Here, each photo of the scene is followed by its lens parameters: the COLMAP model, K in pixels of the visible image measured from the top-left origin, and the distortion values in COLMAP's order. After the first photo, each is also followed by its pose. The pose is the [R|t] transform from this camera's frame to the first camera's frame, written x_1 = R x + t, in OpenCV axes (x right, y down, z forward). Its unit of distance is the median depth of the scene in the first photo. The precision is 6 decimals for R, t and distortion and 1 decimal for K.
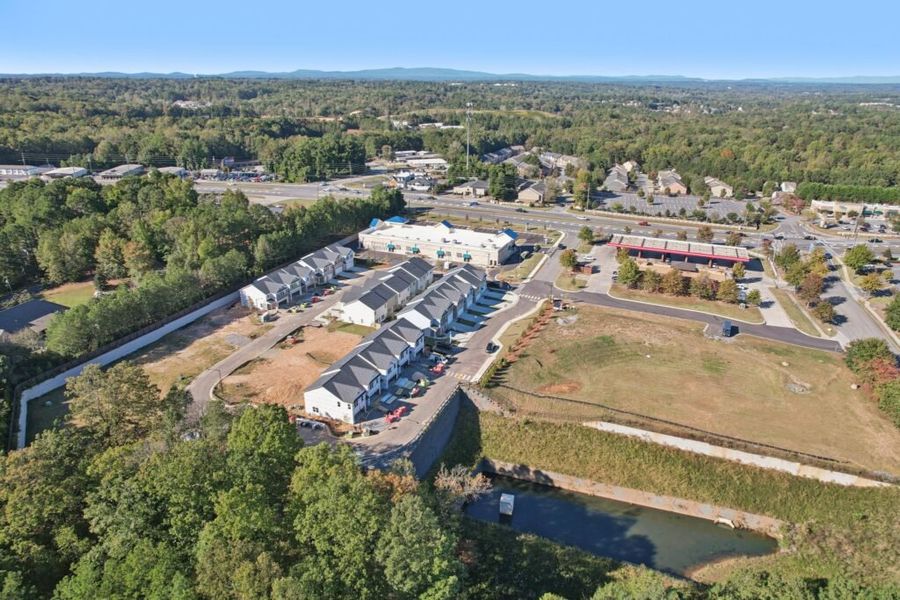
lens RADIAL K [[590.7, 0, 453.0], [0, 590.7, 315.9], [0, 0, 1]] dist [-0.067586, 0.061721]
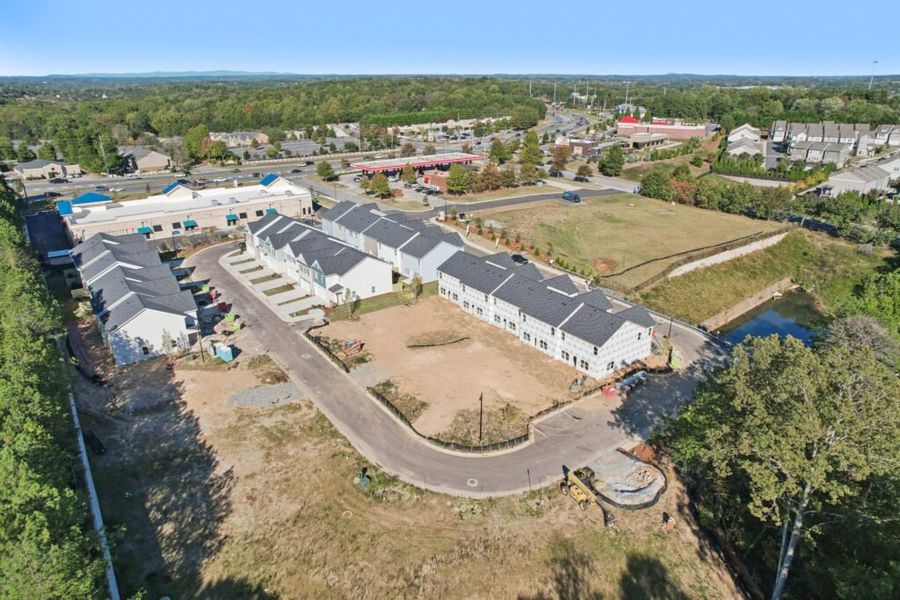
lens RADIAL K [[579.4, 0, 450.0], [0, 579.4, 300.0], [0, 0, 1]] dist [-0.055096, 0.042684]
pose [[0.522081, -0.330841, 0.786114, -0.519593], [0.338862, 0.926292, 0.164788, -0.047694], [-0.782690, 0.180352, 0.595709, 0.479722]]
